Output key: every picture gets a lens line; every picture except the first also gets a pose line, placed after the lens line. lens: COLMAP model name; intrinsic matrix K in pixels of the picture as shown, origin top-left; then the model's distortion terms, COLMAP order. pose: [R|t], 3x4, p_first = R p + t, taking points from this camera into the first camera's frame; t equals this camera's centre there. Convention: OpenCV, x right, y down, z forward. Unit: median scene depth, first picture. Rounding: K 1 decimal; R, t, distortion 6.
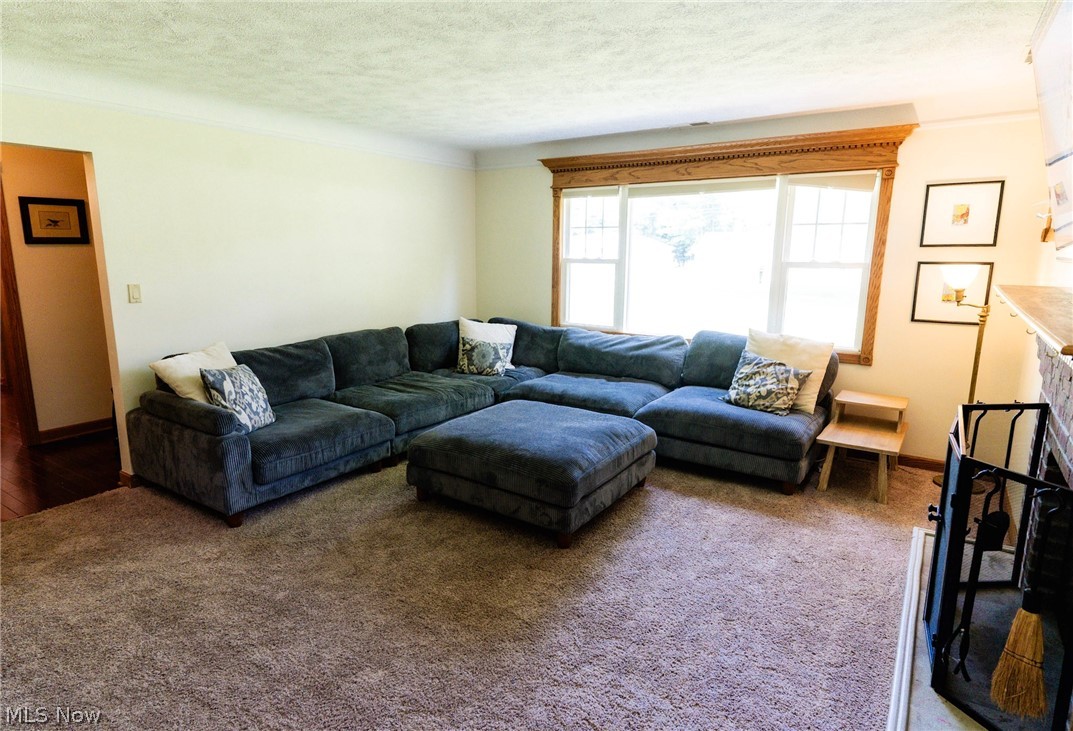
lens RADIAL K [[605.5, 0, 527.8], [0, 605.5, 366.3], [0, 0, 1]] dist [-0.003293, -0.000490]
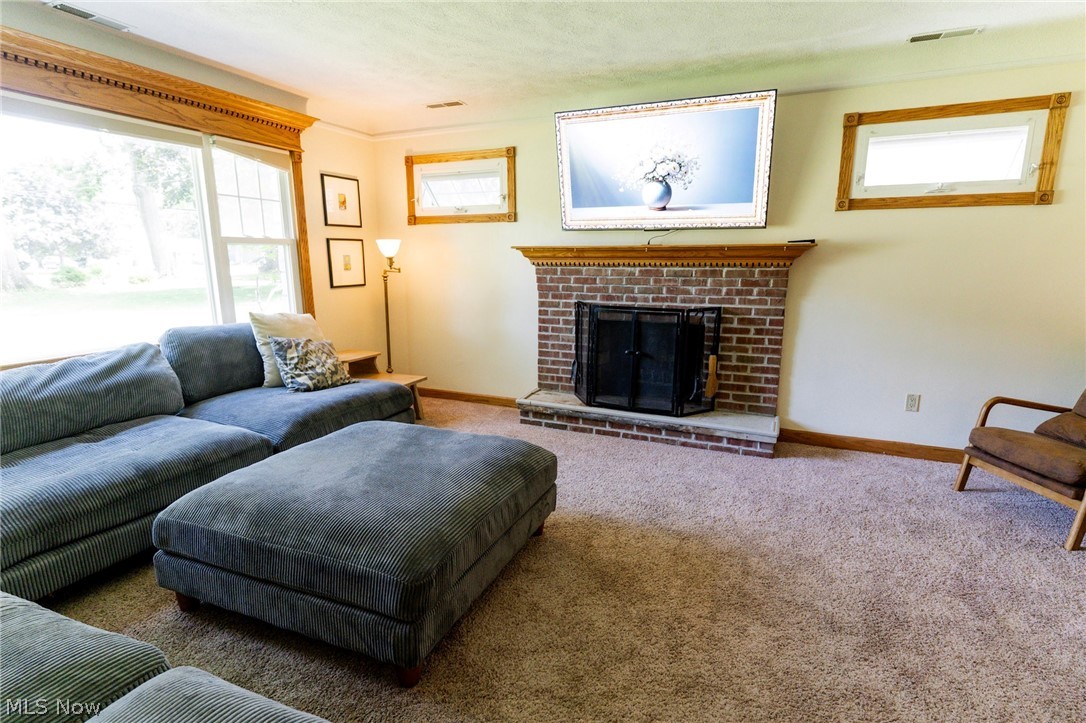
lens RADIAL K [[525.6, 0, 543.0], [0, 525.6, 361.5], [0, 0, 1]] dist [0.013043, -0.000343]
pose [[-0.190208, -0.196055, 0.961968, -0.500855], [0.192499, 0.953388, 0.232369, -0.100333], [-0.962686, 0.229377, -0.143602, 0.796810]]
